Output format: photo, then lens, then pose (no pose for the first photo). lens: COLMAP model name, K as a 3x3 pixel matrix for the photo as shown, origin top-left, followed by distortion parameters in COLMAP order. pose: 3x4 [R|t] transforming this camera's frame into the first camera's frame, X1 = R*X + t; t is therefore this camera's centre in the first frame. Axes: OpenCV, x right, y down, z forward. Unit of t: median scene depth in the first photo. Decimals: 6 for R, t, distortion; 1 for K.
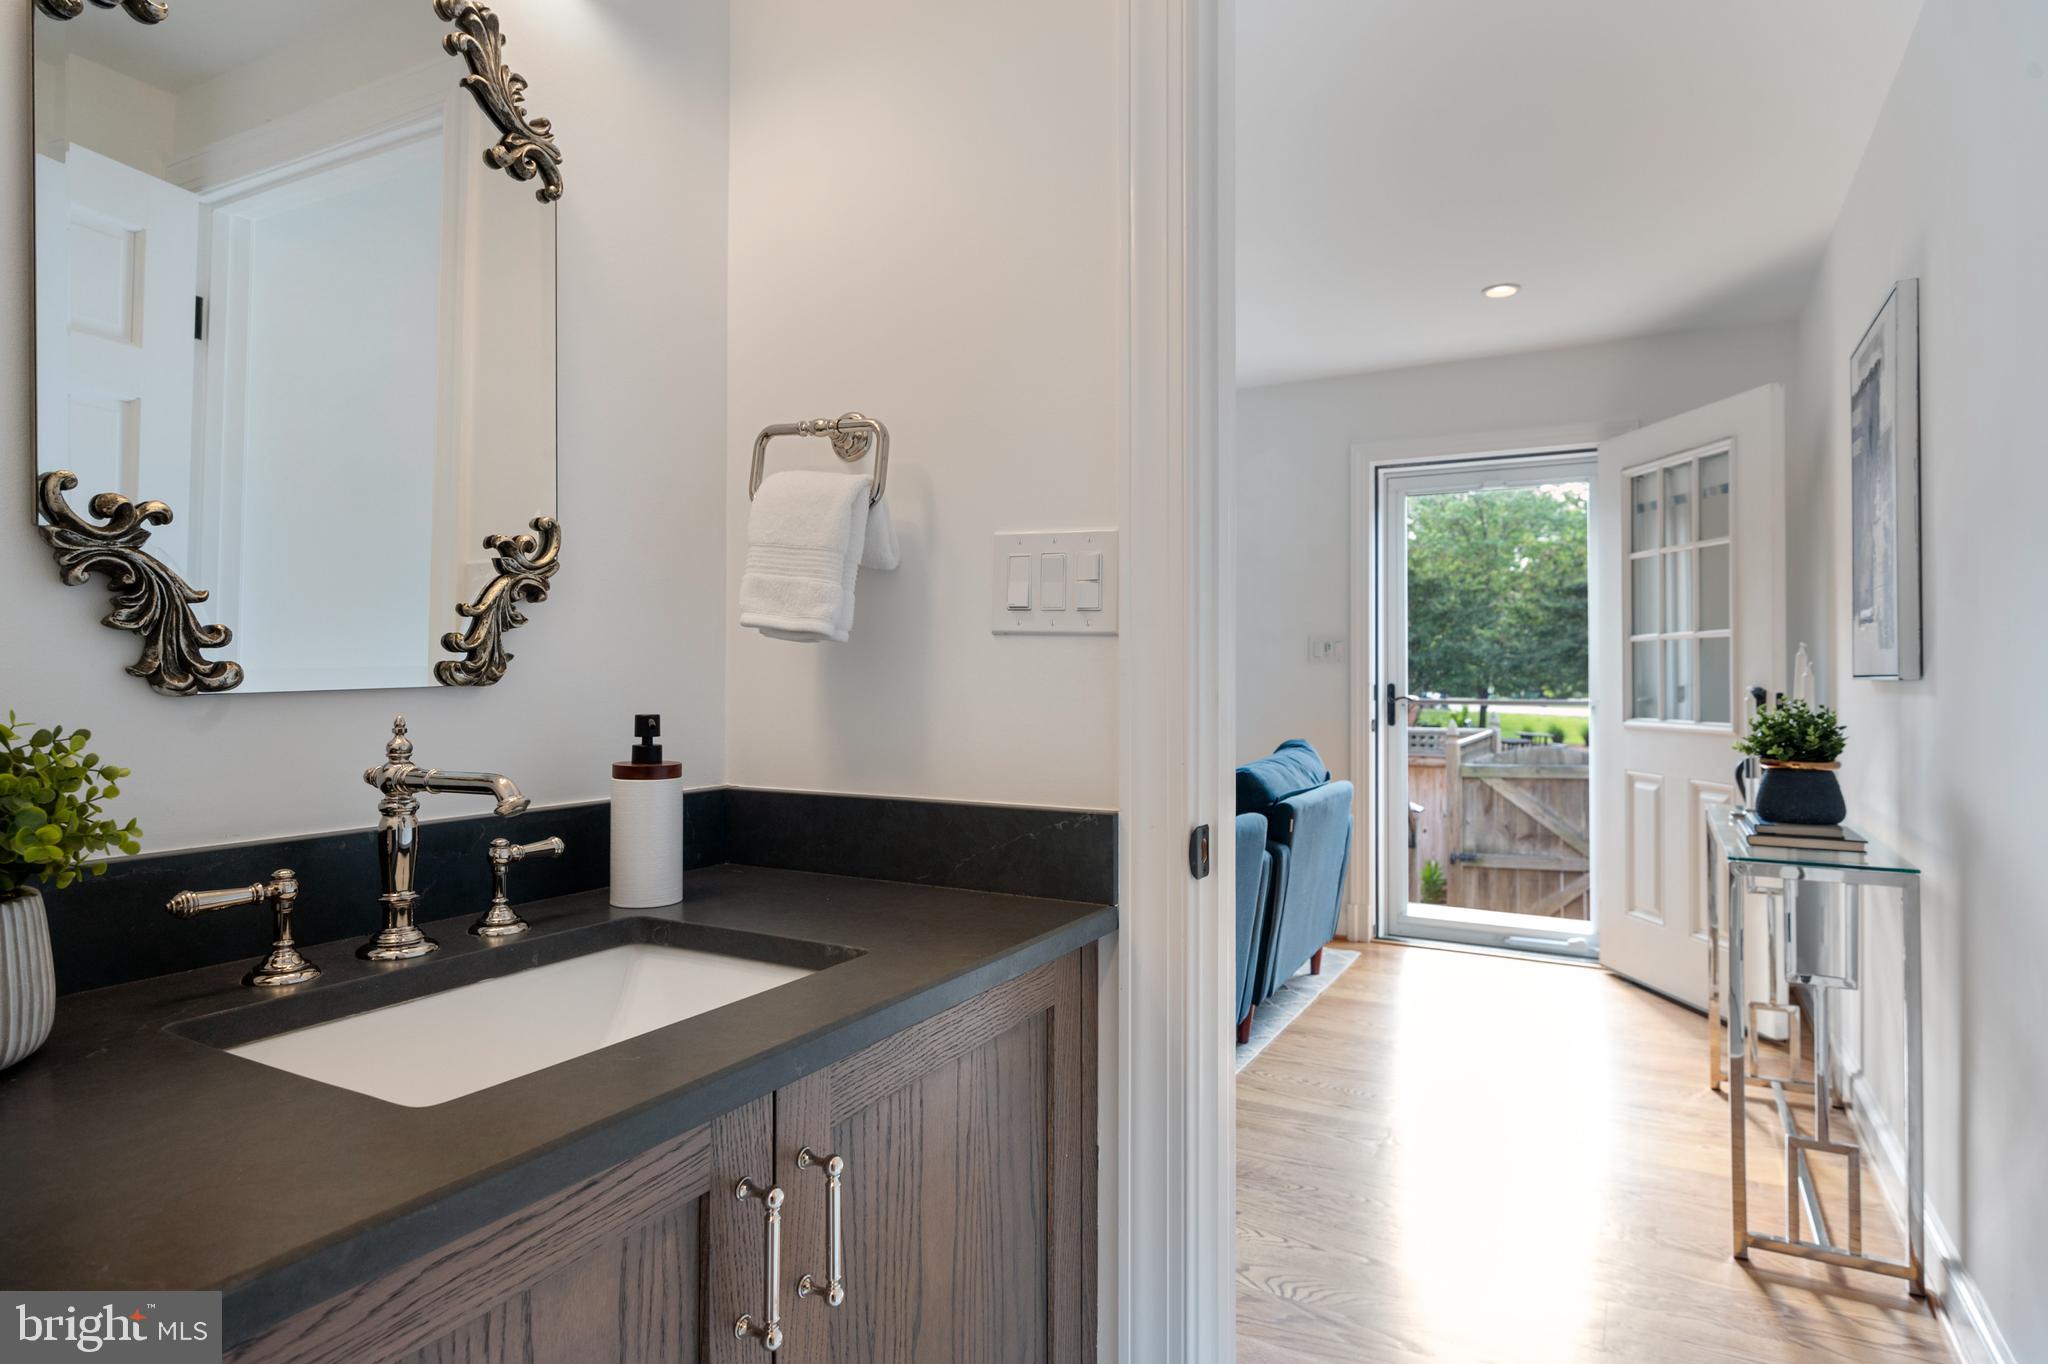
lens RADIAL K [[1133.2, 0, 1016.2], [0, 1133.2, 651.9], [0, 0, 1]] dist [-0.015455, 0.001460]
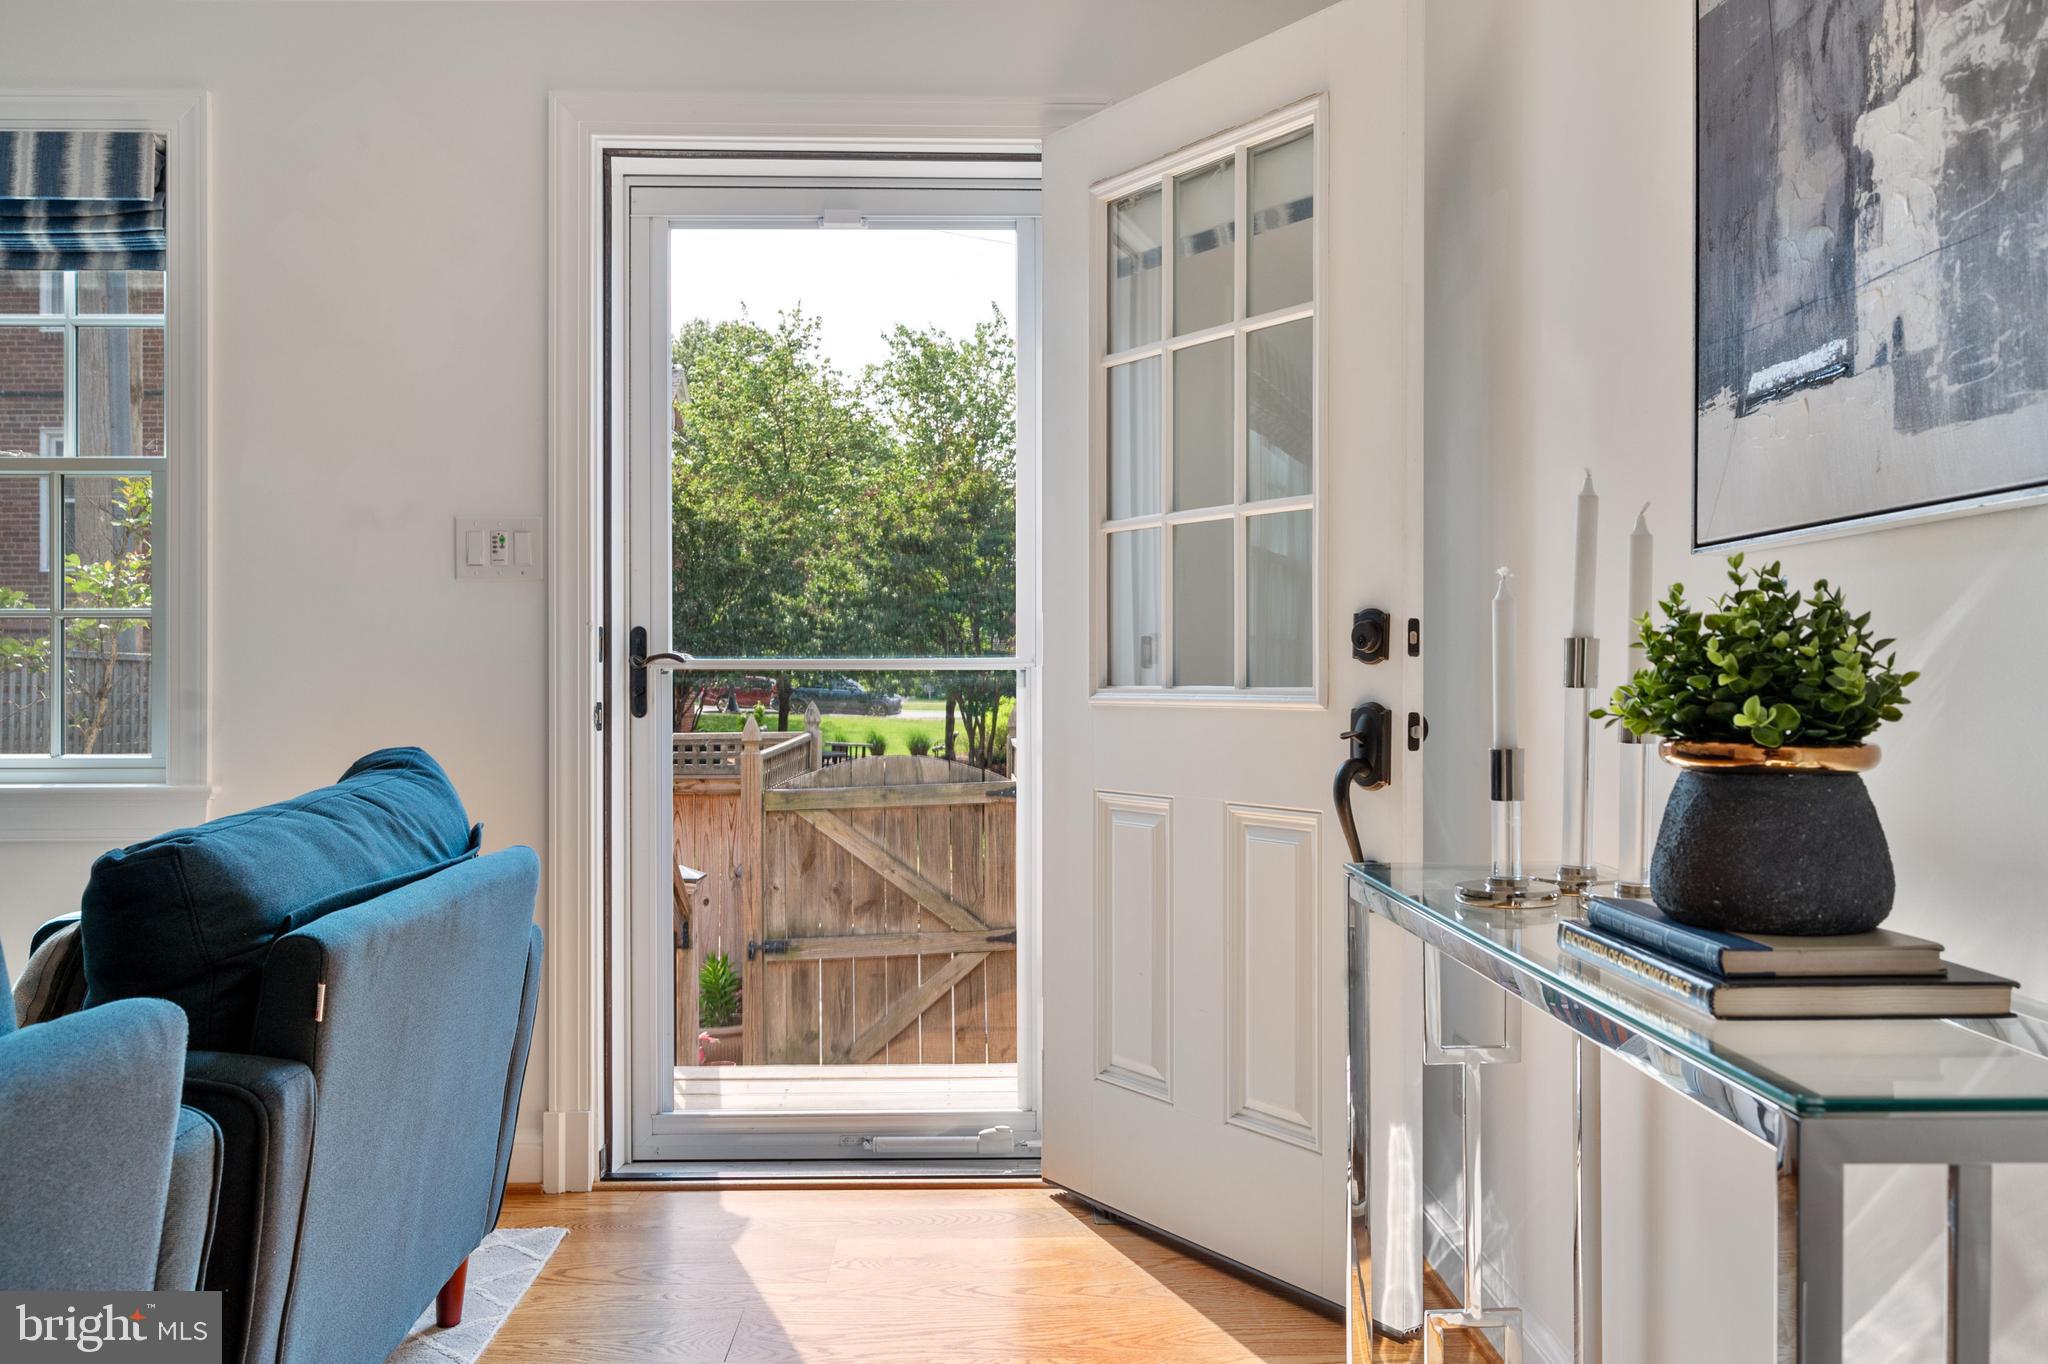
lens RADIAL K [[1592.2, 0, 1027.1], [0, 1592.2, 681.7], [0, 0, 1]] dist [-0.015911, 0.000261]
pose [[0.854475, -0.007218, 0.519443, 0.123414], [-0.006939, 0.999656, 0.025306, 0.032248], [-0.519447, -0.025227, 0.854130, 0.343694]]
